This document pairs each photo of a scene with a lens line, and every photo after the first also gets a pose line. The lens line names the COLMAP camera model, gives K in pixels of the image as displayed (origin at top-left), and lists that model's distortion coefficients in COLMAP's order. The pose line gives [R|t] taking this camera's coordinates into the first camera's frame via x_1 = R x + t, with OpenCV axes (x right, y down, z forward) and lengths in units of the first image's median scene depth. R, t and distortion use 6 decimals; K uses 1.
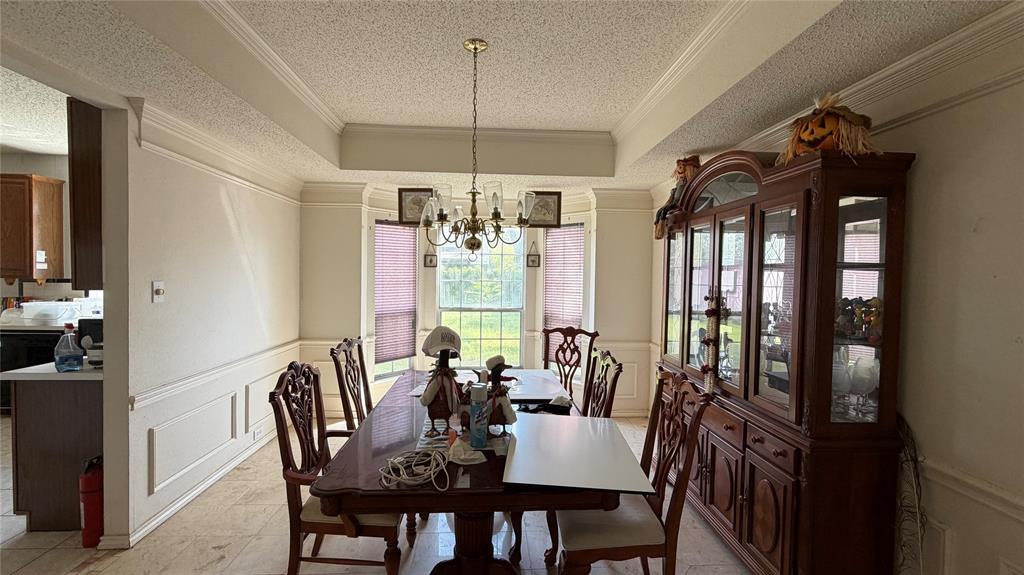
lens RADIAL K [[408.4, 0, 507.9], [0, 408.4, 286.5], [0, 0, 1]] dist [0.000114, 0.000260]
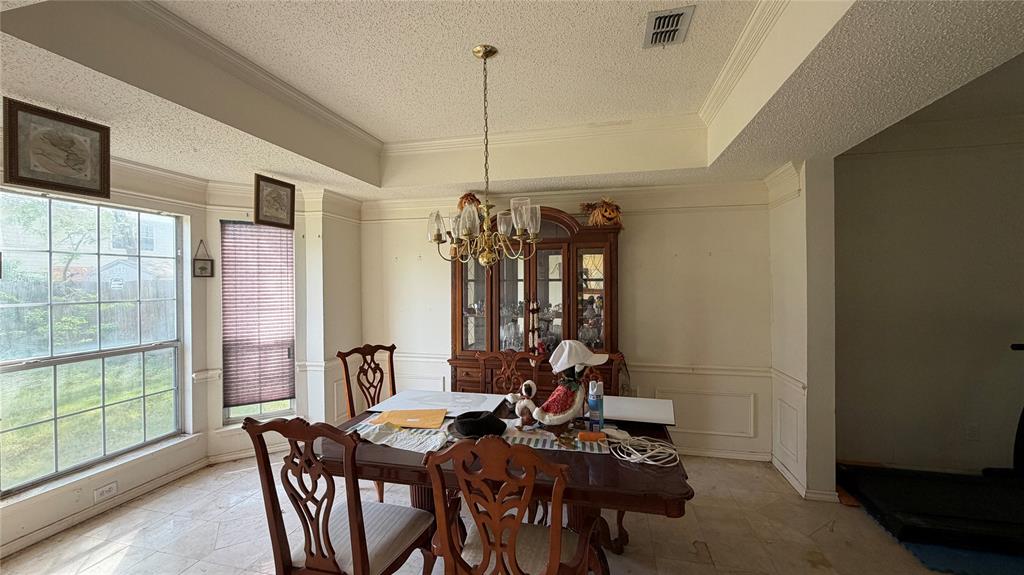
lens RADIAL K [[408.4, 0, 507.9], [0, 408.4, 286.5], [0, 0, 1]] dist [0.000114, 0.000260]
pose [[0.285012, -0.025372, 0.958188, -0.635302], [0.035551, 0.999242, 0.015885, -0.034924], [-0.957865, 0.029538, 0.285698, 0.442781]]
